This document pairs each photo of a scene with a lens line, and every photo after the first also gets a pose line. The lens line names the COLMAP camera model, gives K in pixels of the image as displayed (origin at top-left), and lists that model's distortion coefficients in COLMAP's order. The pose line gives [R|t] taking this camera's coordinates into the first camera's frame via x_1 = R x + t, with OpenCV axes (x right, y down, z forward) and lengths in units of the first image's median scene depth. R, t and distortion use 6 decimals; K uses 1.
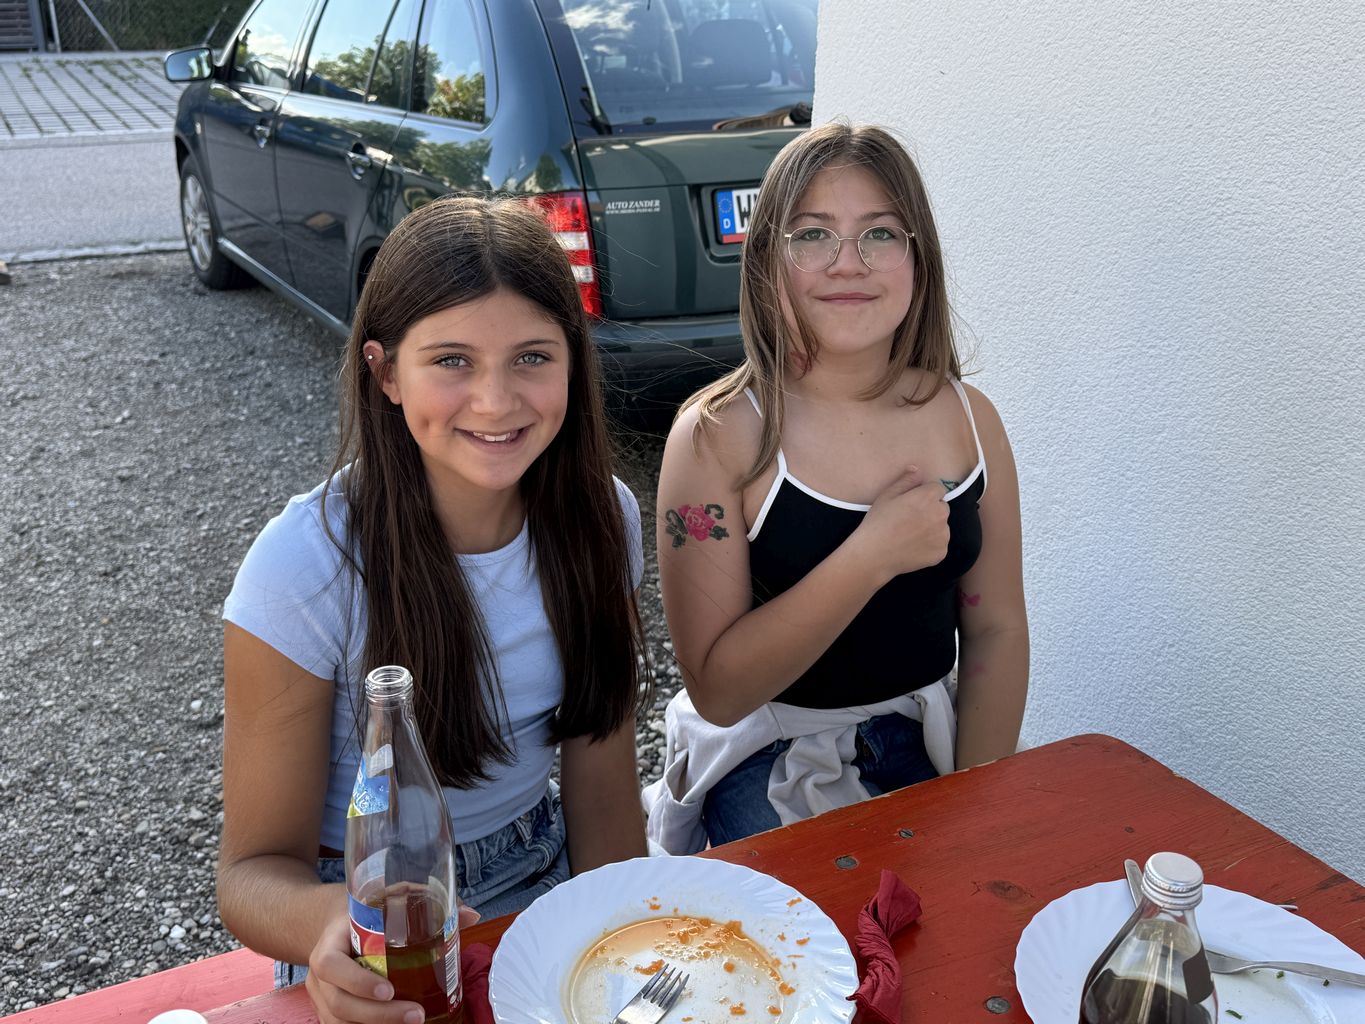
lens RADIAL K [[1372.7, 0, 706.9], [0, 1372.7, 522.2], [0, 0, 1]] dist [0.038183, 0.000000]
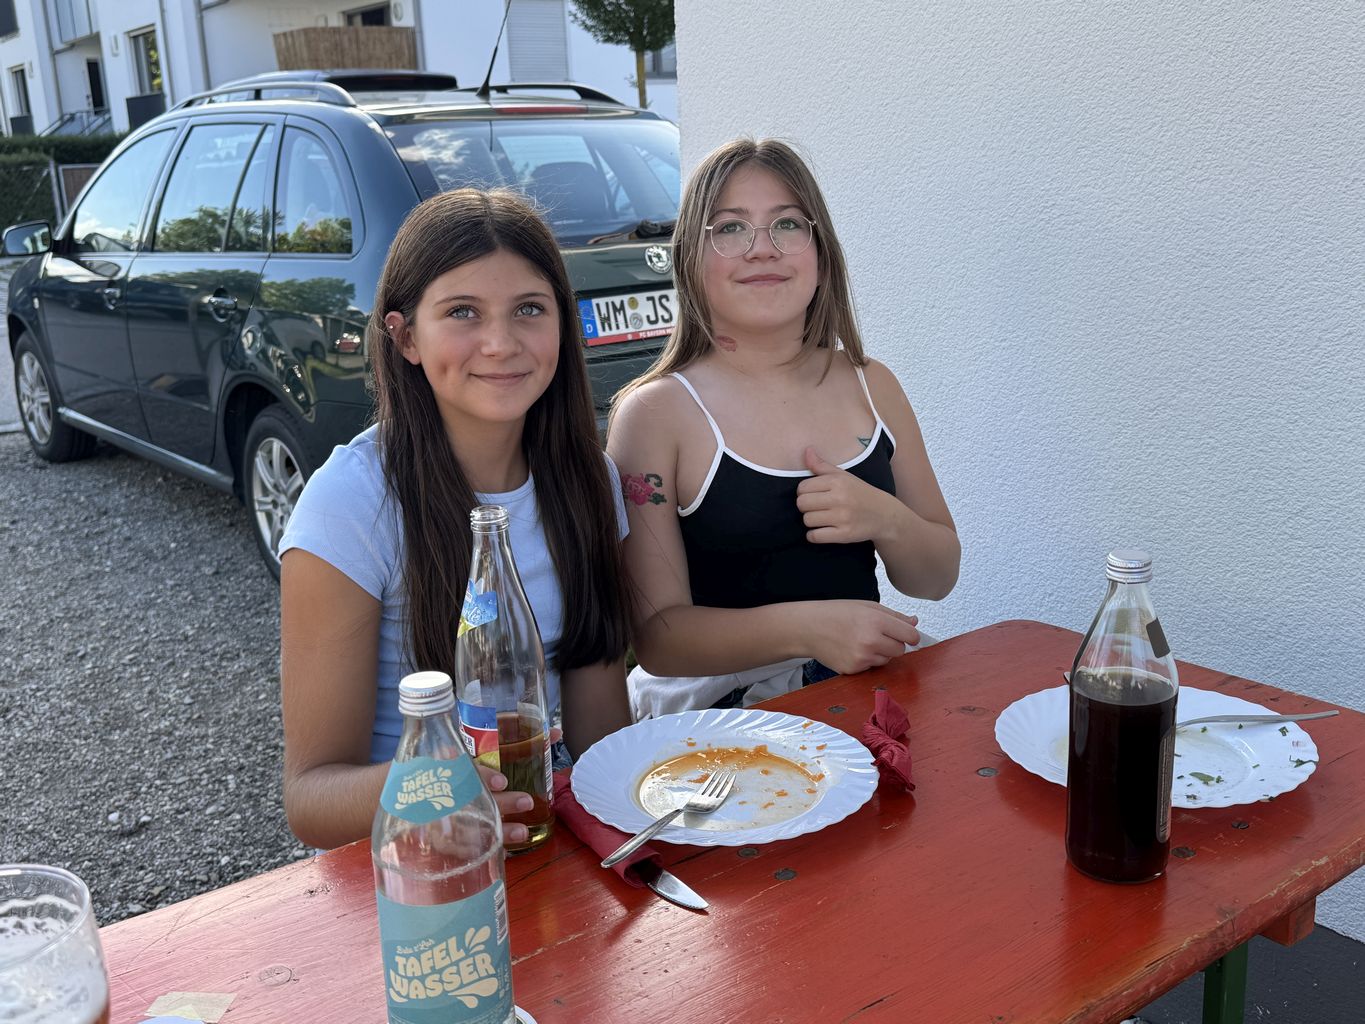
lens RADIAL K [[1372.7, 0, 709.9], [0, 1372.7, 503.6], [0, 0, 1]] dist [0.038183, 0.000000]
pose [[0.987492, -0.087783, 0.130971, -0.047589], [0.104555, 0.986348, -0.127224, 0.068803], [-0.118015, 0.139326, 0.983189, -0.055694]]
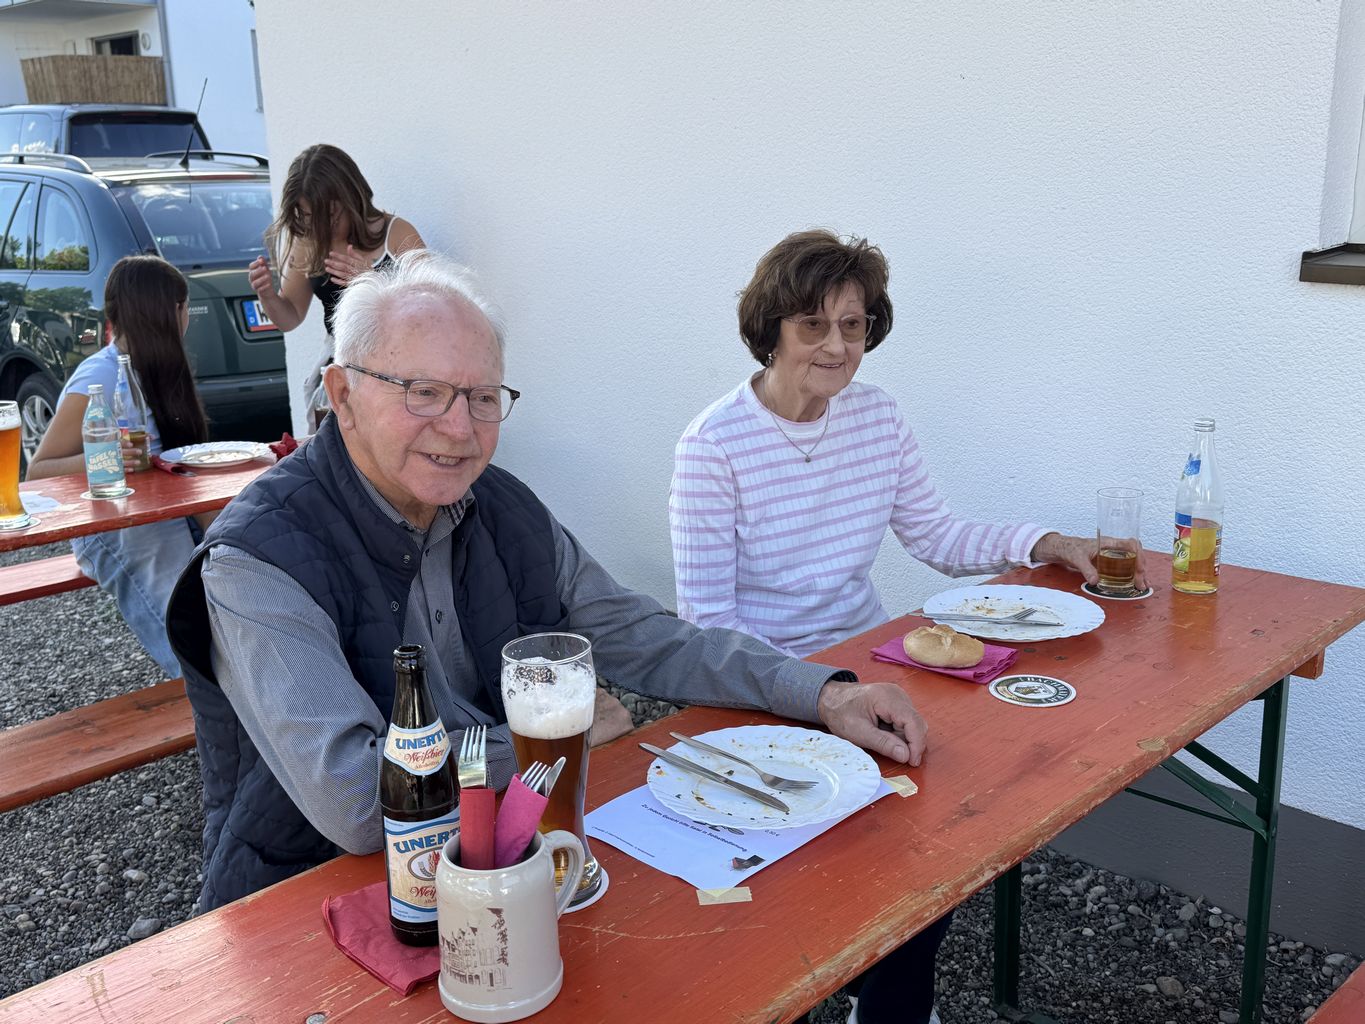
lens RADIAL K [[1372.7, 0, 676.5], [0, 1372.7, 502.8], [0, 0, 1]] dist [0.038183, 0.000000]
pose [[0.959382, -0.101775, 0.263113, 0.048369], [0.138642, 0.982353, -0.125541, 0.298416], [-0.245693, 0.156920, 0.956562, -0.736311]]
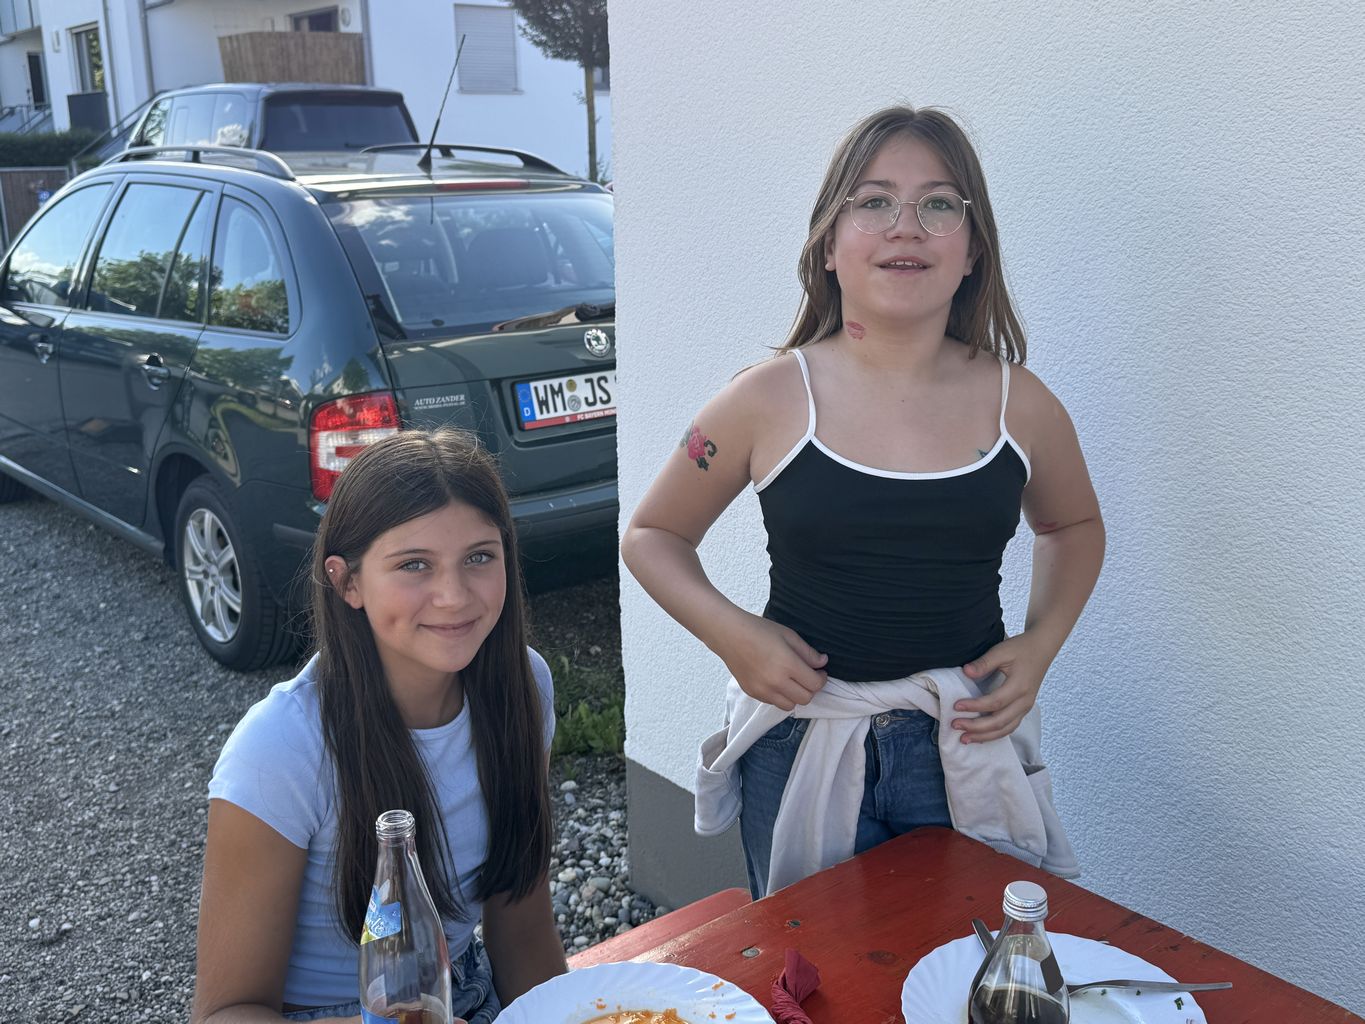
lens RADIAL K [[1372.7, 0, 693.9], [0, 1372.7, 506.2], [0, 0, 1]] dist [0.038183, 0.000000]
pose [[0.984544, -0.072793, 0.159295, -0.035070], [0.092987, 0.988012, -0.123228, 0.001849], [-0.148415, 0.136135, 0.979510, -0.071003]]
